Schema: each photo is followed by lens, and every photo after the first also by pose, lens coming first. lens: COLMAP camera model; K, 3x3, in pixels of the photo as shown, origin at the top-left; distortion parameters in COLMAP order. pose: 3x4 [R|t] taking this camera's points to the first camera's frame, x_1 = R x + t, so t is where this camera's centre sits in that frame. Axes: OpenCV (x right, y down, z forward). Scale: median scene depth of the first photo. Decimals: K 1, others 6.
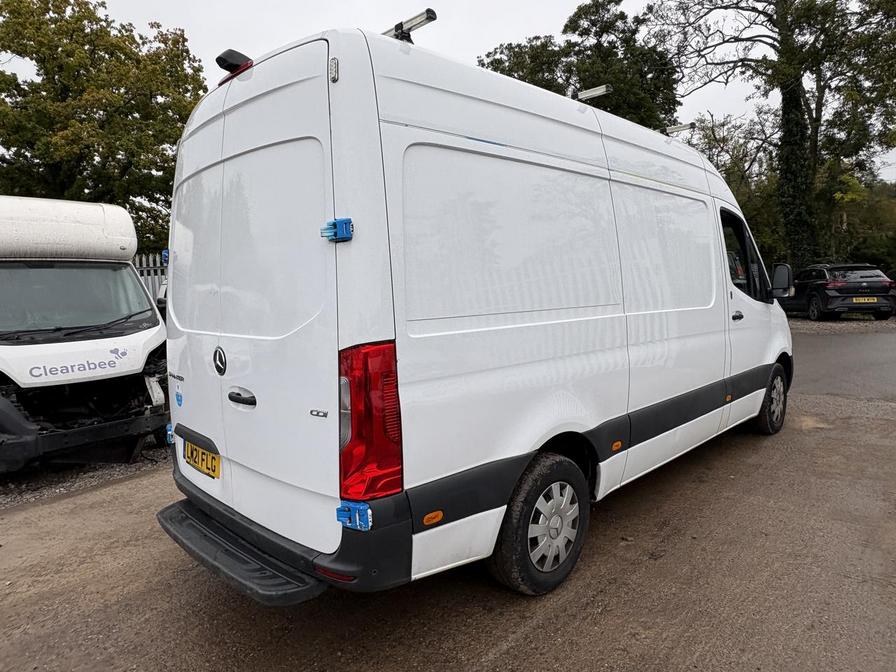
lens RADIAL K [[578.0, 0, 435.0], [0, 578.0, 328.9], [0, 0, 1]] dist [0.003669, -0.000967]
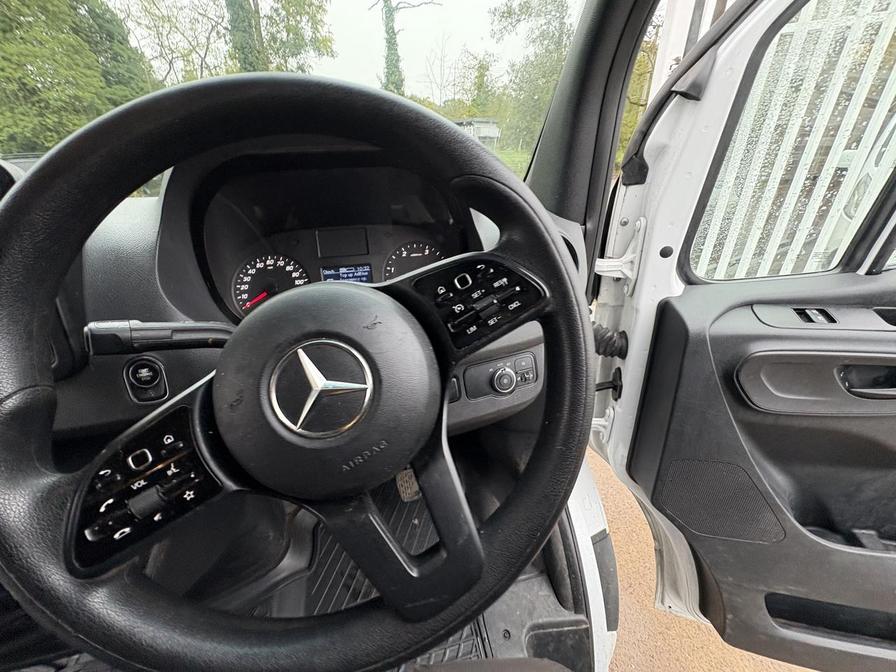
lens RADIAL K [[354.9, 0, 450.7], [0, 354.9, 335.0], [0, 0, 1]] dist [-0.002328, 0.000077]
pose [[0.525558, -0.364017, 0.768947, 0.122619], [0.081440, 0.921214, 0.380438, -0.025276], [-0.846851, -0.137319, 0.513797, 0.277288]]
